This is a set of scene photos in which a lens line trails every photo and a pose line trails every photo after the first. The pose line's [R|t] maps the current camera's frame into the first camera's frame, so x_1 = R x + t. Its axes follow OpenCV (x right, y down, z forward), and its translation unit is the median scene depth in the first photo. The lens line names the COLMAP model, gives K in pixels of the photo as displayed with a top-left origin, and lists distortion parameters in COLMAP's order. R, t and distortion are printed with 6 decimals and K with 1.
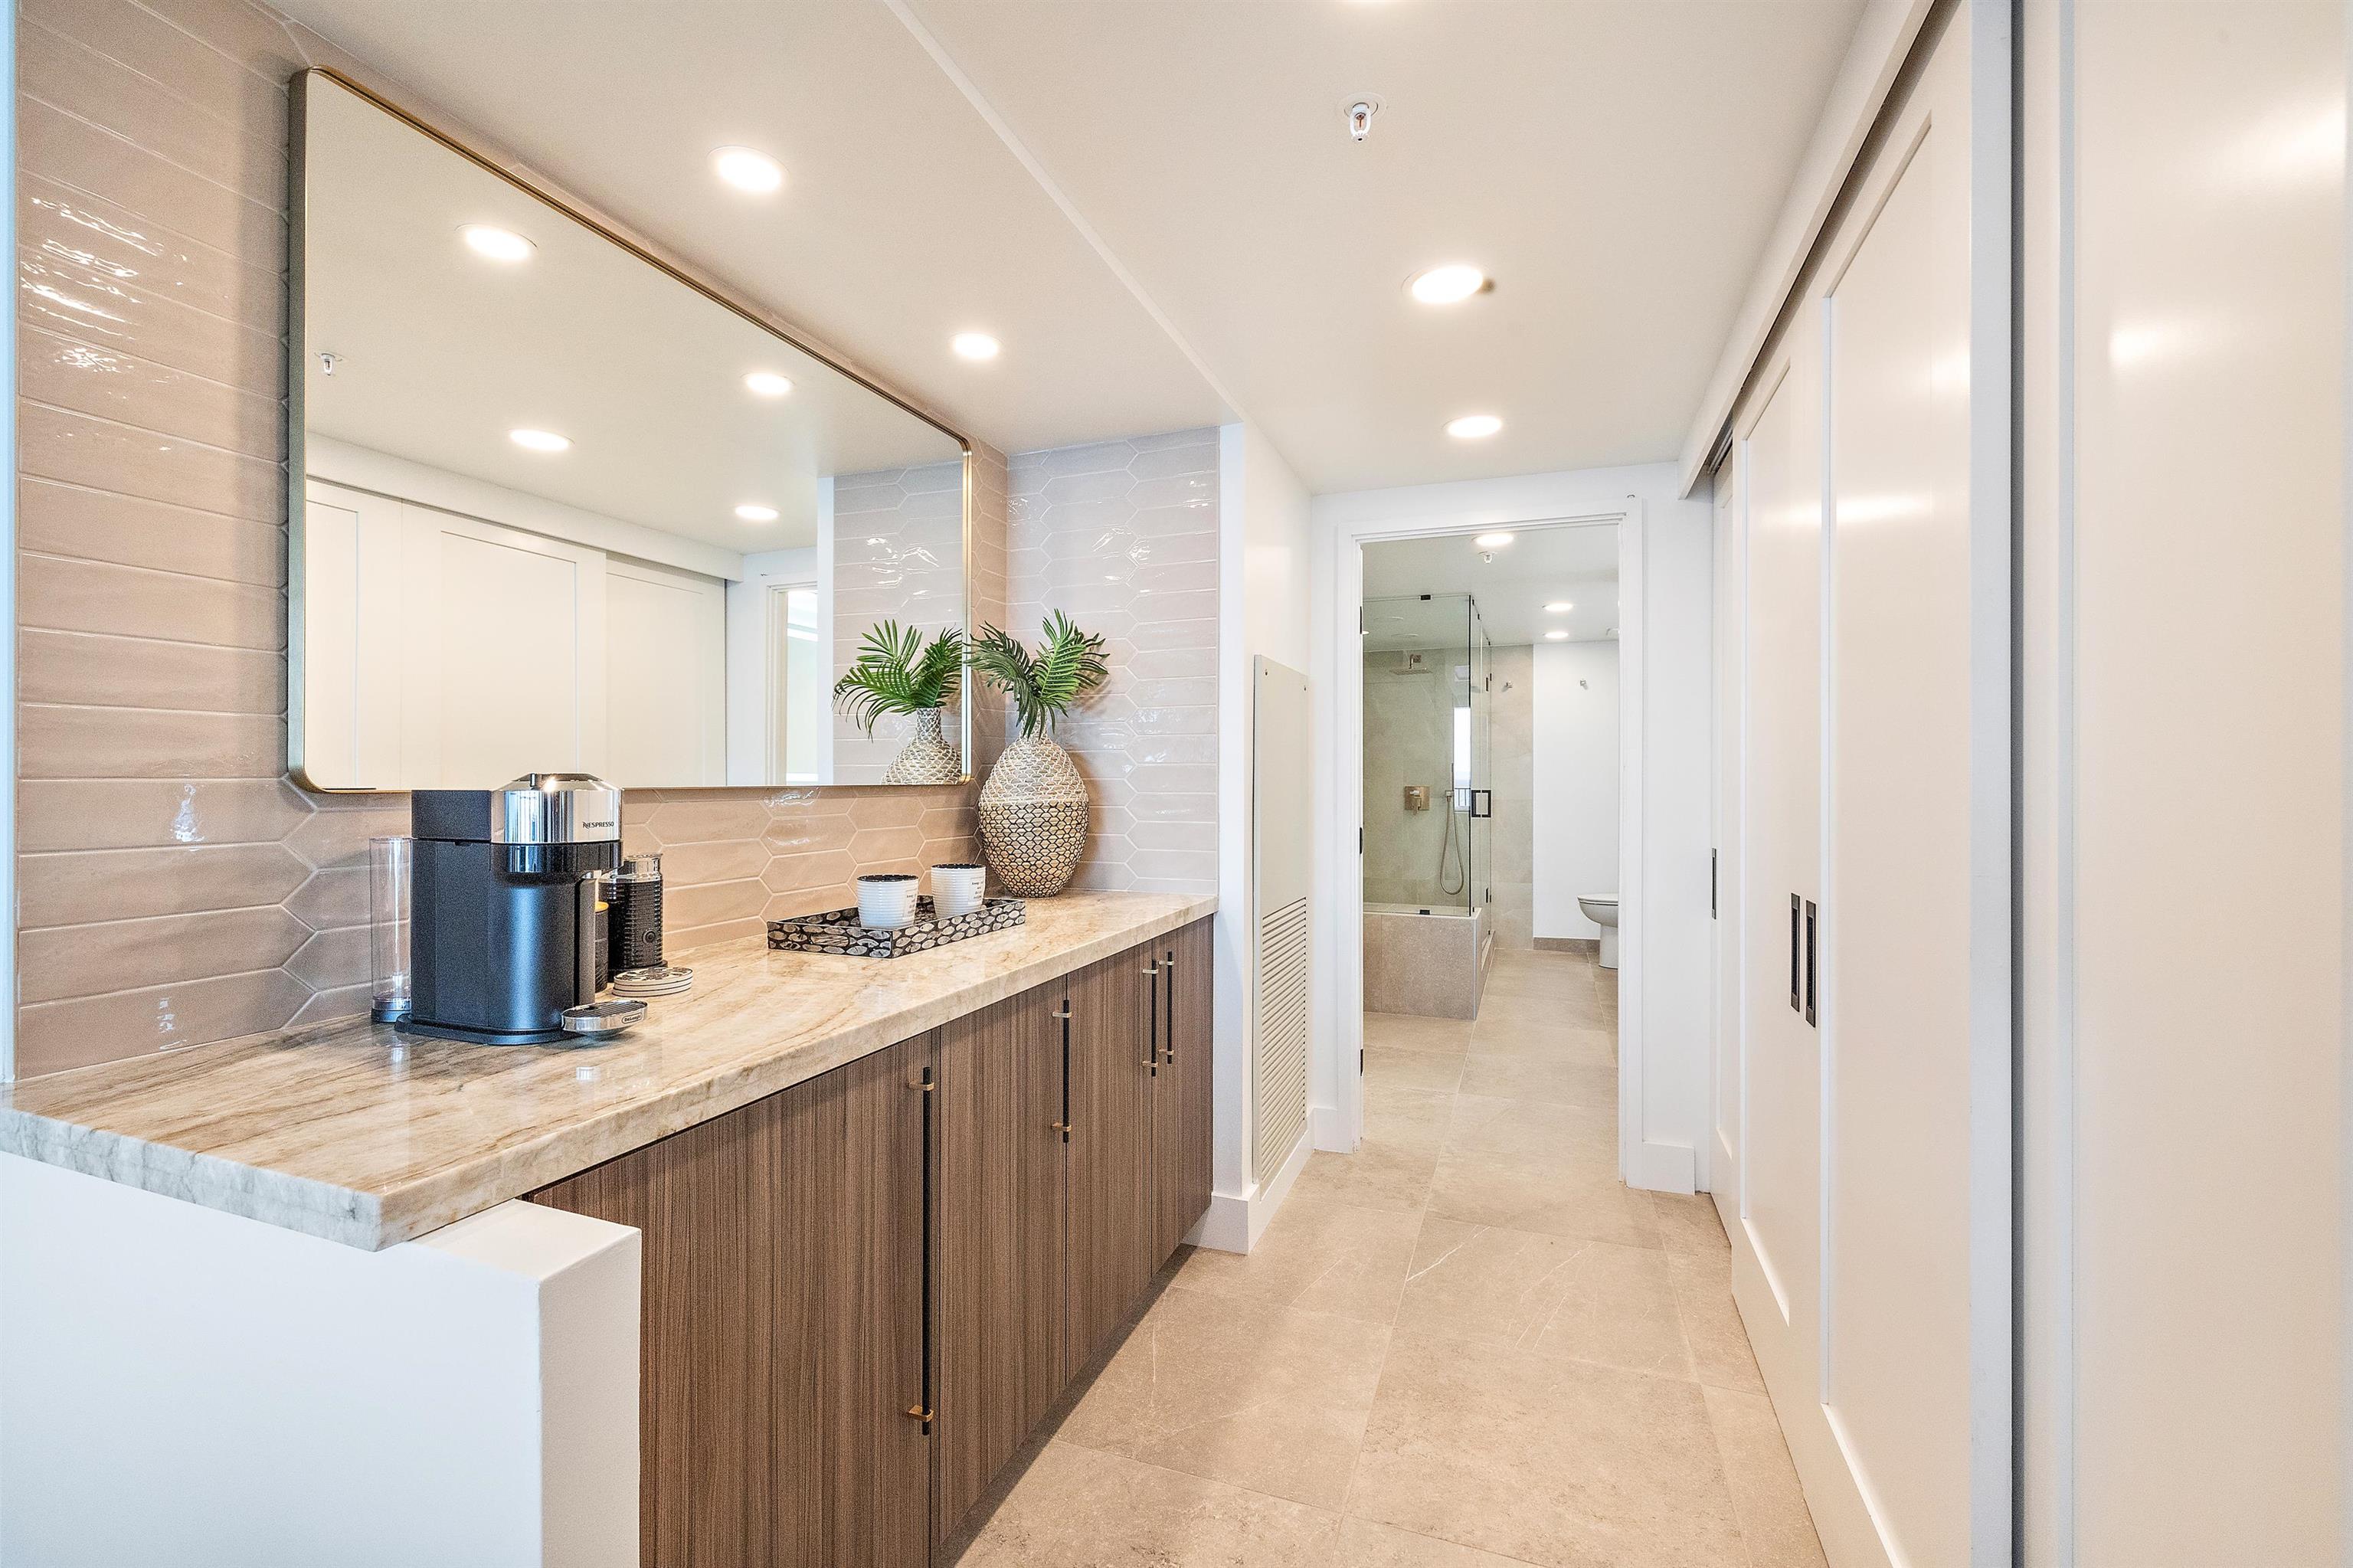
lens RADIAL K [[969.3, 0, 1176.5], [0, 969.3, 784.0], [0, 0, 1]] dist [0.000205, -0.000039]
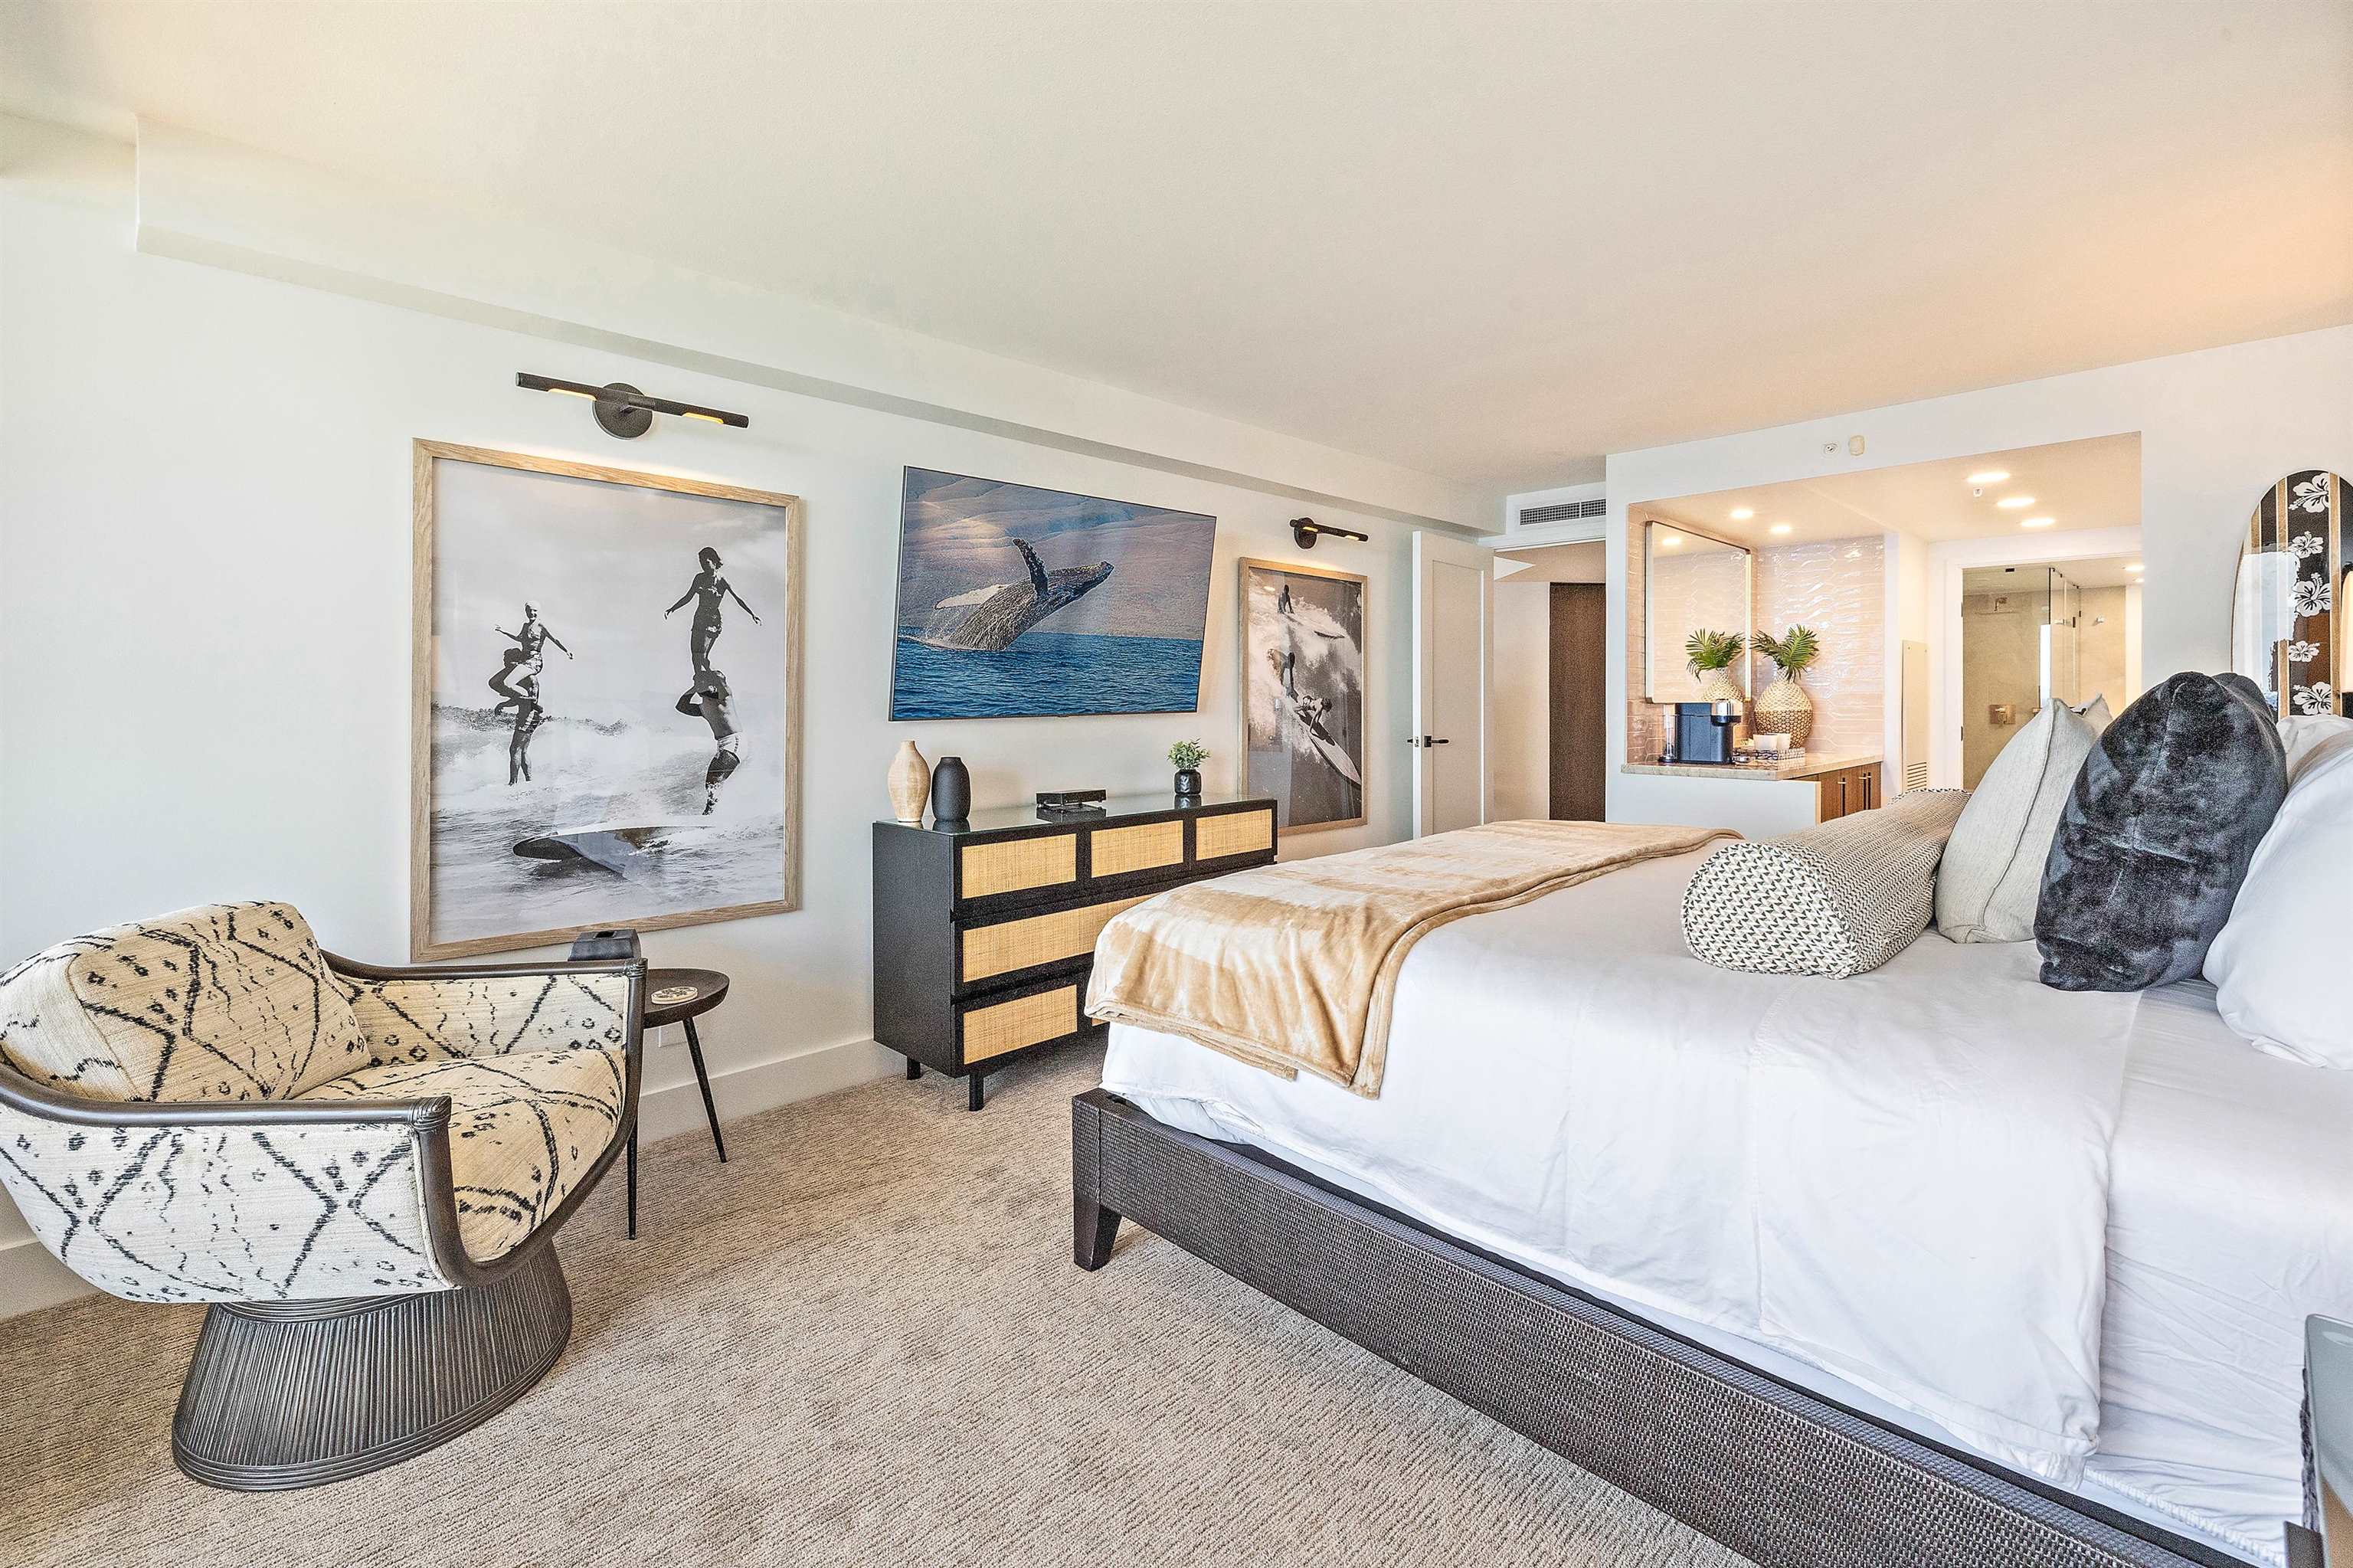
lens RADIAL K [[1006.9, 0, 1171.5], [0, 1006.9, 706.5], [0, 0, 1]] dist [0.000852, -0.000039]
pose [[0.900884, -0.000874, -0.434060, -0.419105], [0.001322, 0.999999, 0.000729, 0.008429], [0.434059, -0.001231, 0.900884, -1.733331]]
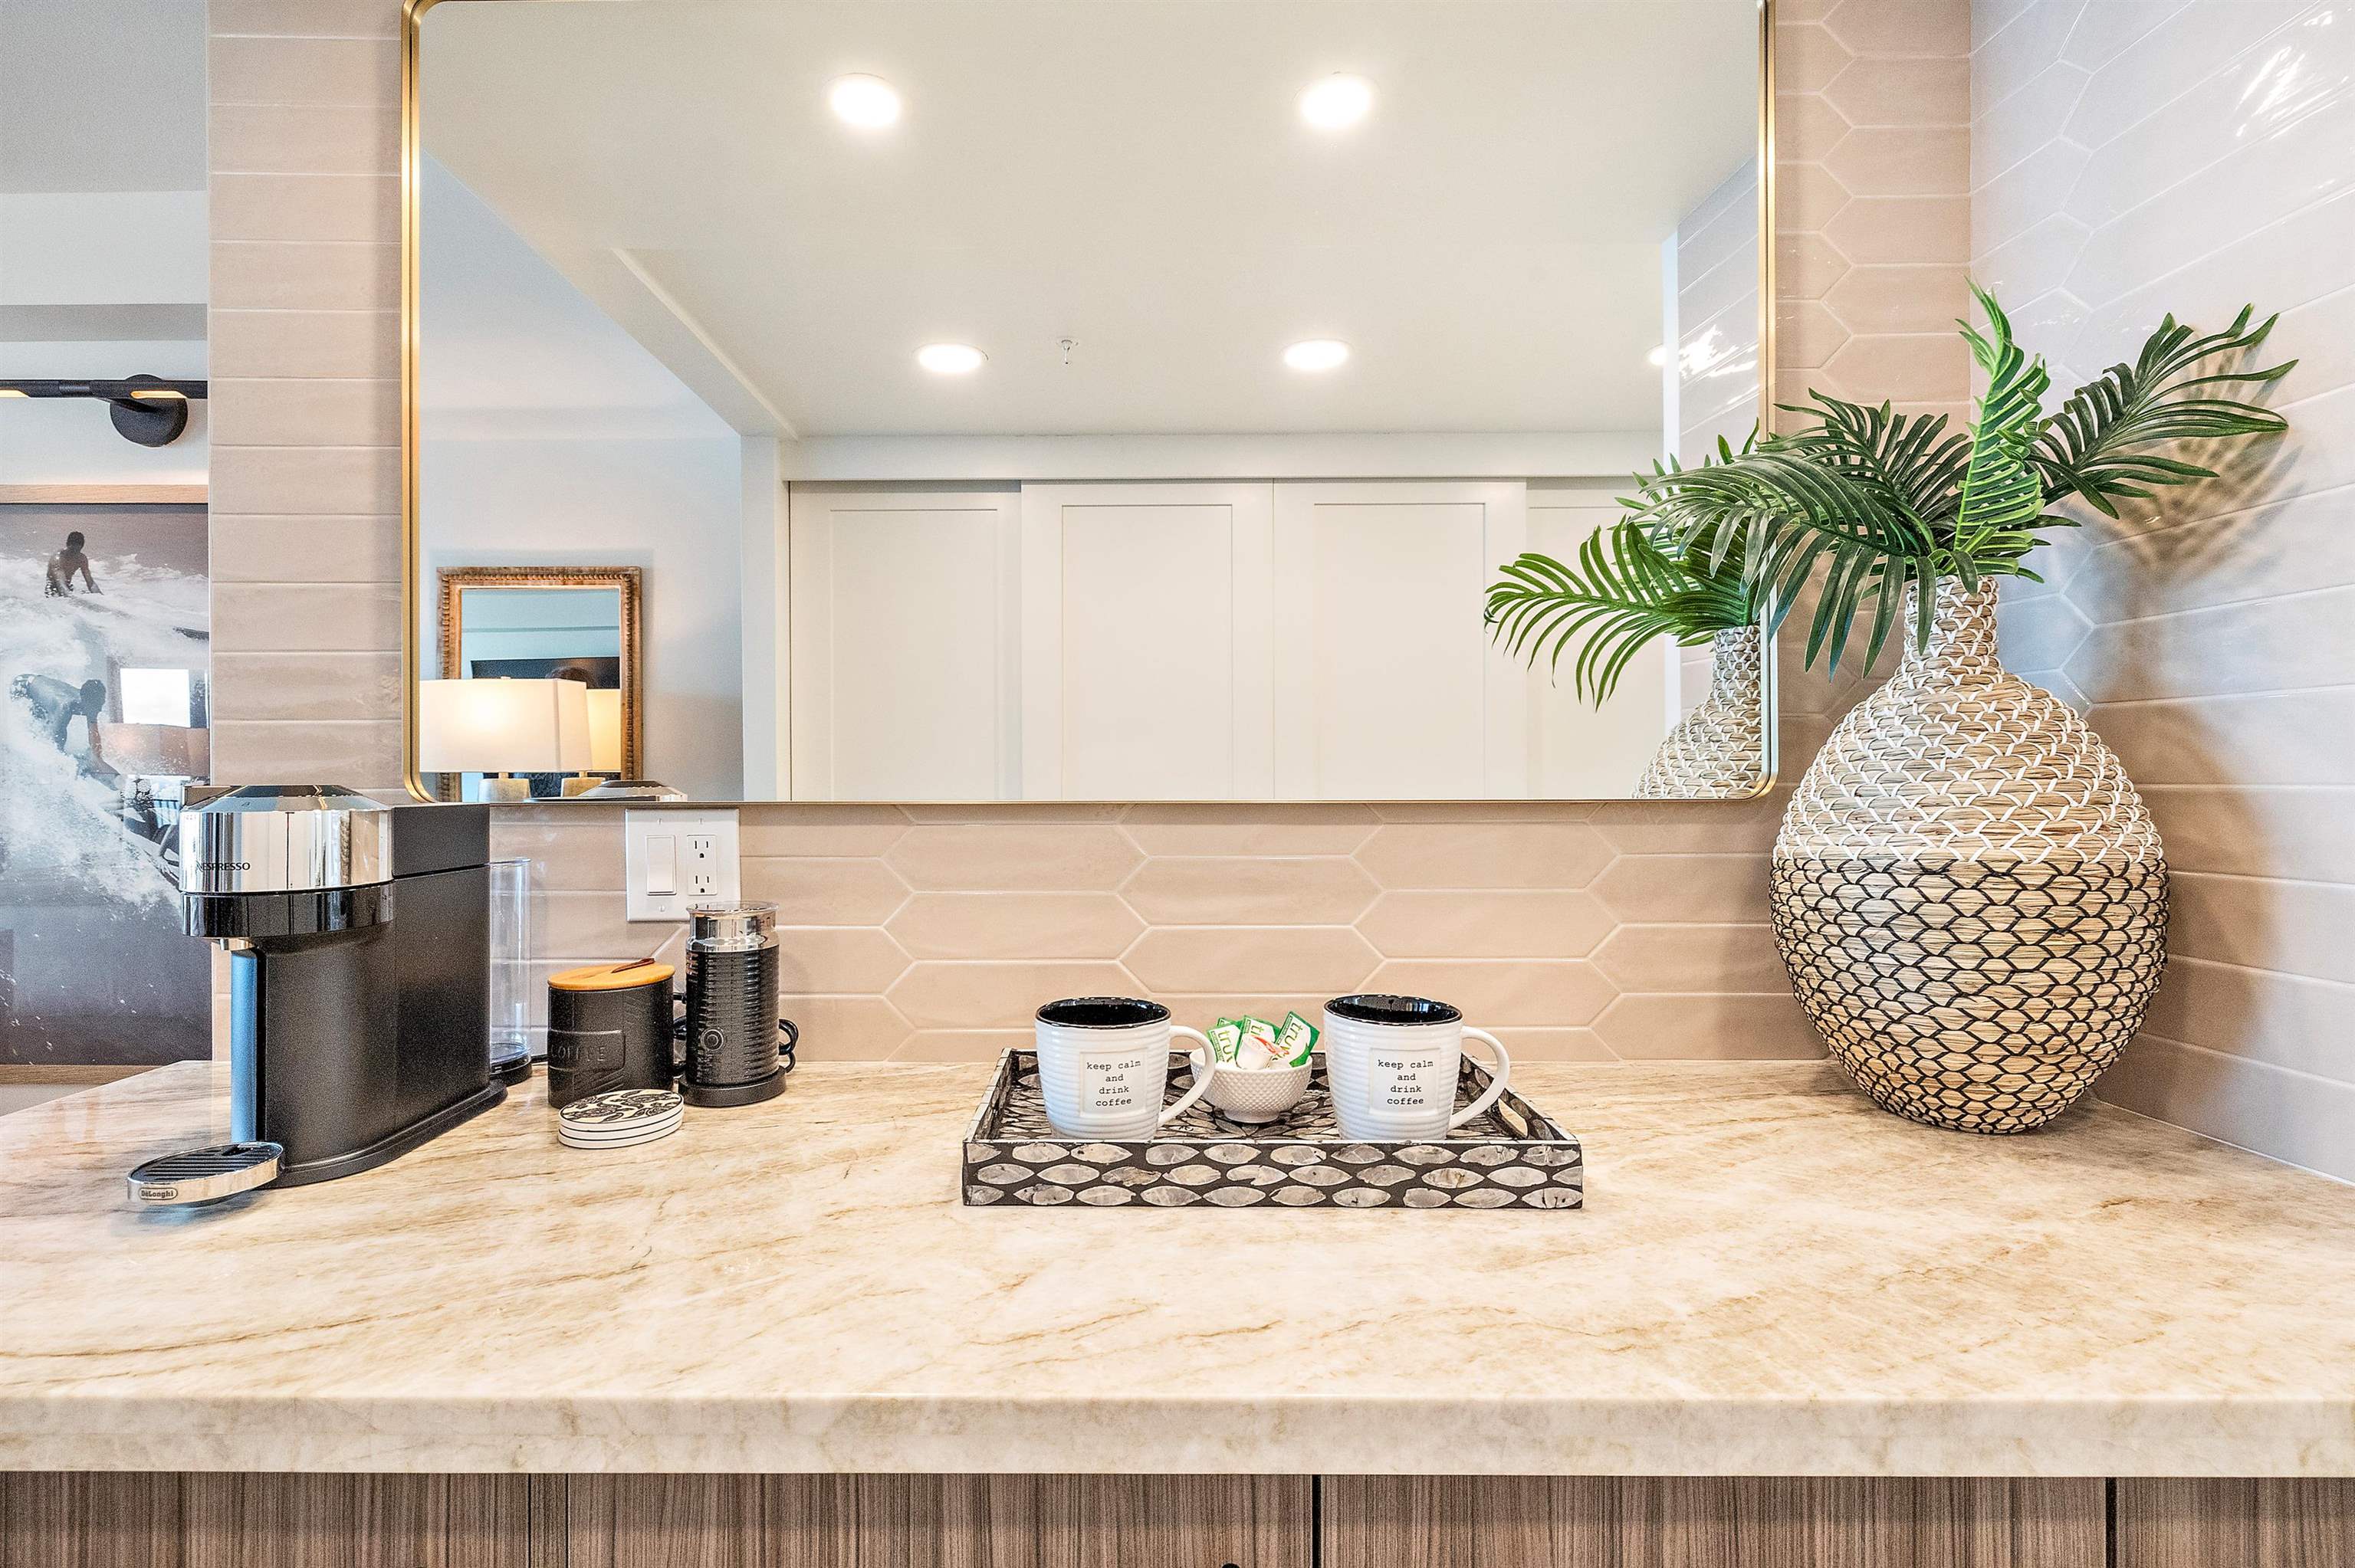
lens RADIAL K [[1059.3, 0, 1177.5], [0, 1059.3, 784.0], [0, 0, 1]] dist [0.001211, -0.000182]
pose [[0.346080, 0.002929, -0.938200, 0.121354], [-0.001788, 0.999995, 0.002463, -0.006932], [0.938203, 0.000826, 0.346084, 0.607223]]
